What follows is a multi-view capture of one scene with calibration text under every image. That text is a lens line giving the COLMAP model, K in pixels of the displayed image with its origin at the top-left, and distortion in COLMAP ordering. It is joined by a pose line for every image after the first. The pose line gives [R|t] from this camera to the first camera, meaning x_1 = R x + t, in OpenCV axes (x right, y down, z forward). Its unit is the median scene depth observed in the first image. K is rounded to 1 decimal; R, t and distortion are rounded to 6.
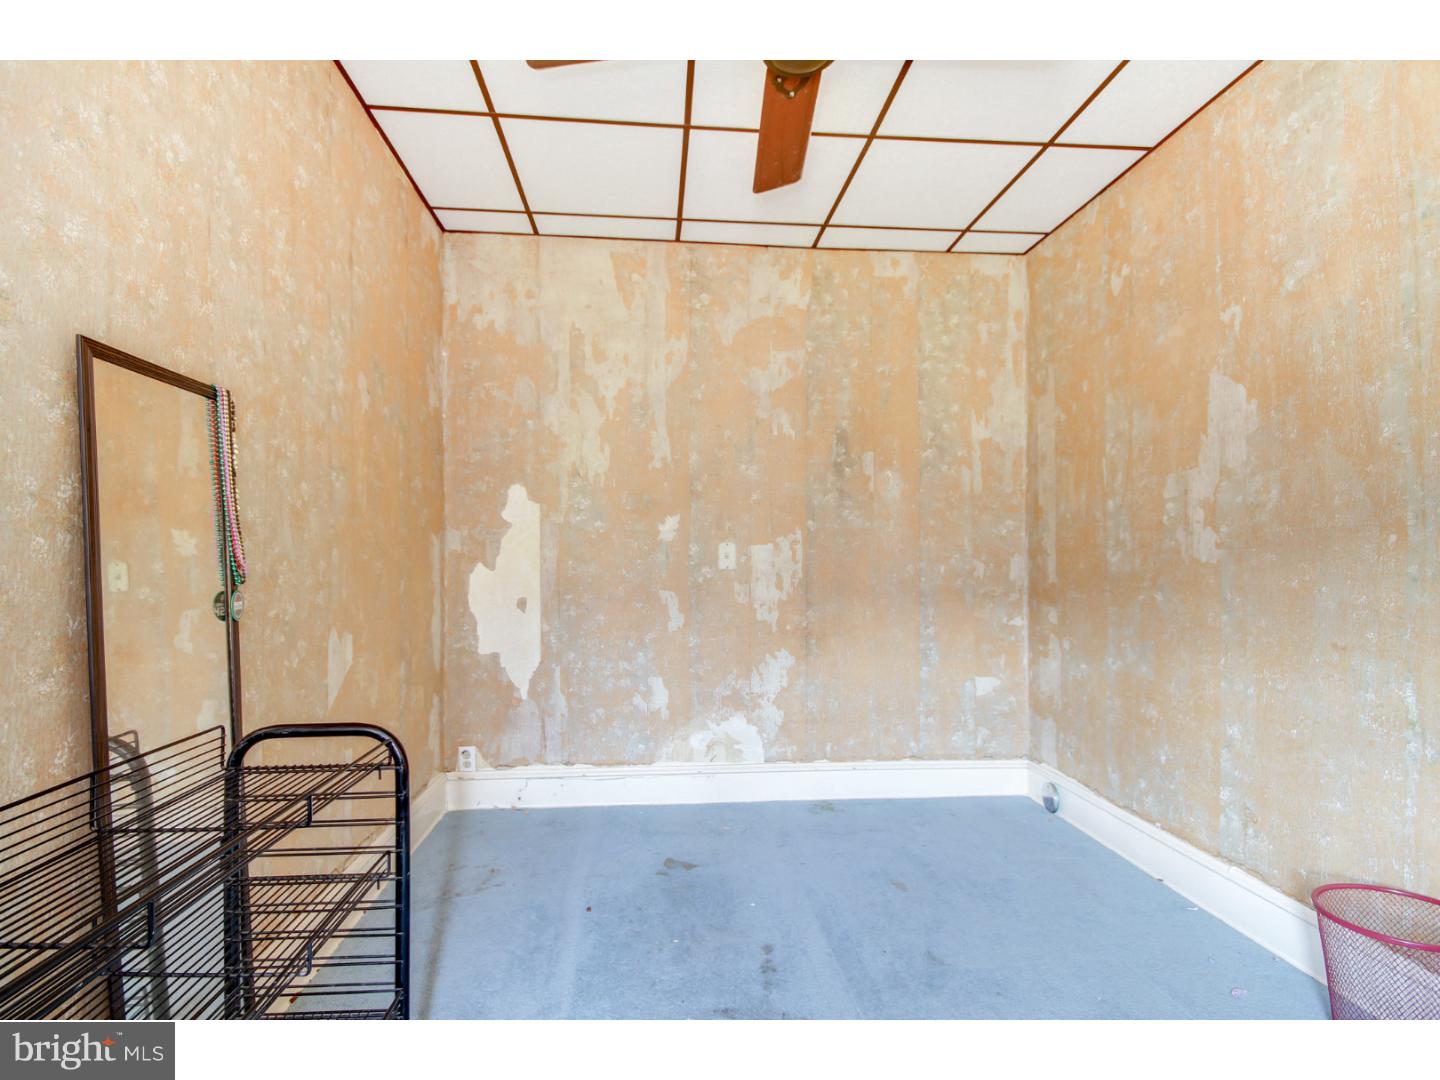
lens RADIAL K [[700.6, 0, 713.7], [0, 700.6, 527.8], [0, 0, 1]] dist [-0.004607, 0.000461]
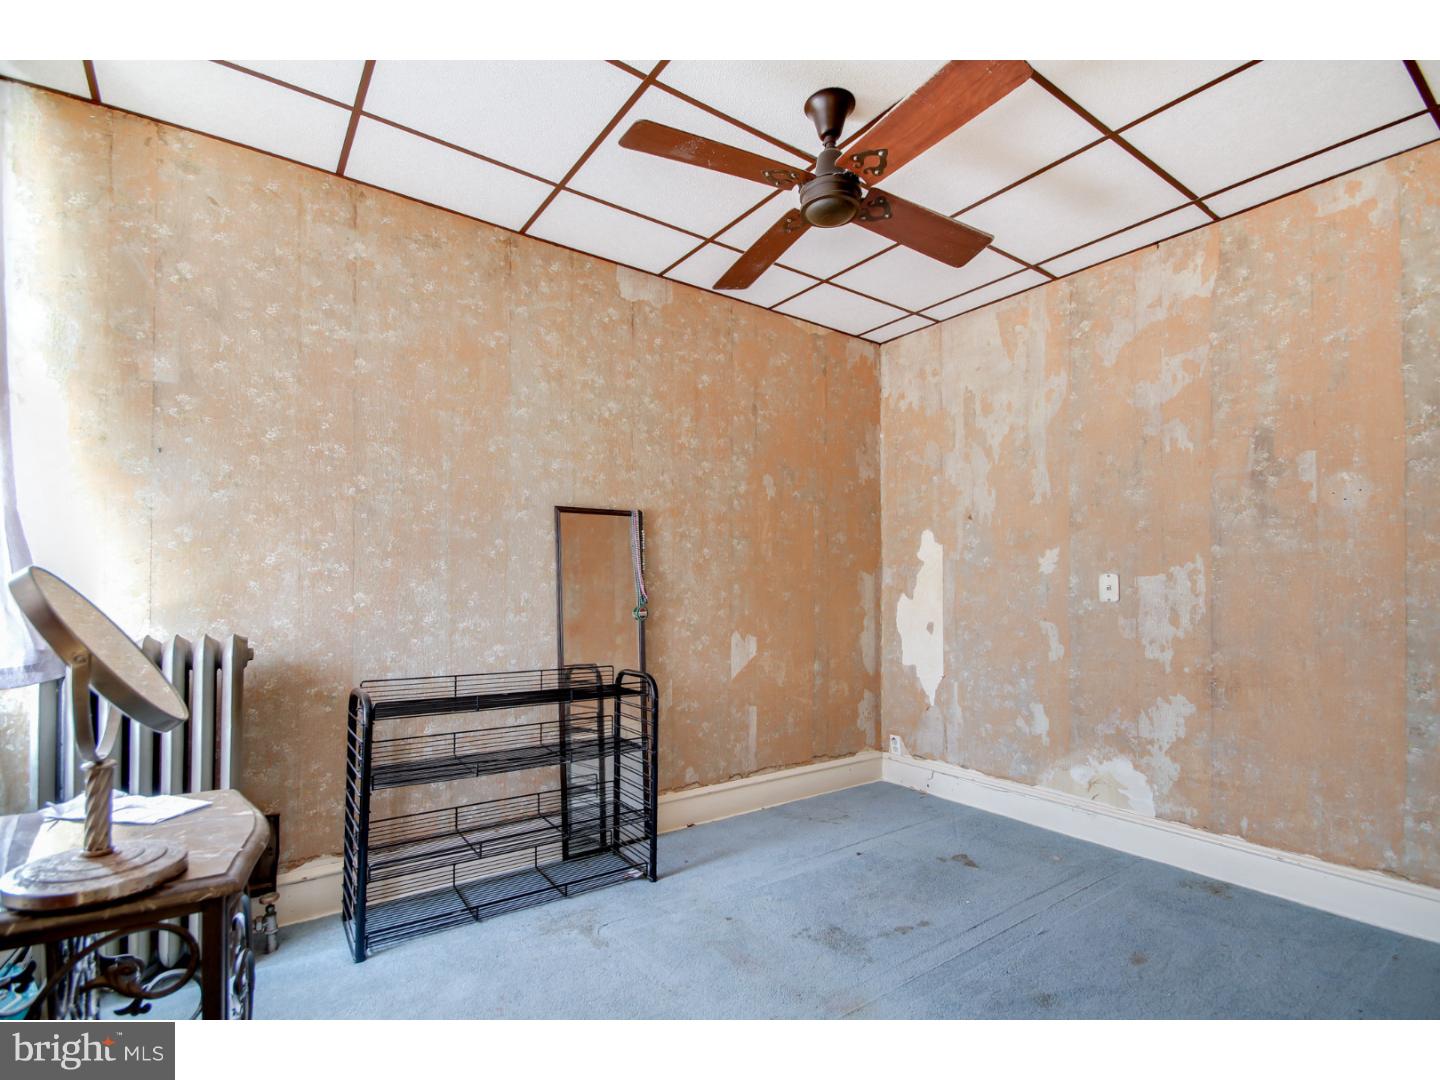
lens RADIAL K [[687.5, 0, 732.9], [0, 687.5, 540.2], [0, 0, 1]] dist [0.004219, -0.000184]
pose [[0.520825, -0.060131, -0.851543, 0.559295], [0.038102, 0.998159, -0.047180, 0.000153], [0.852813, -0.007874, 0.522158, 0.073925]]
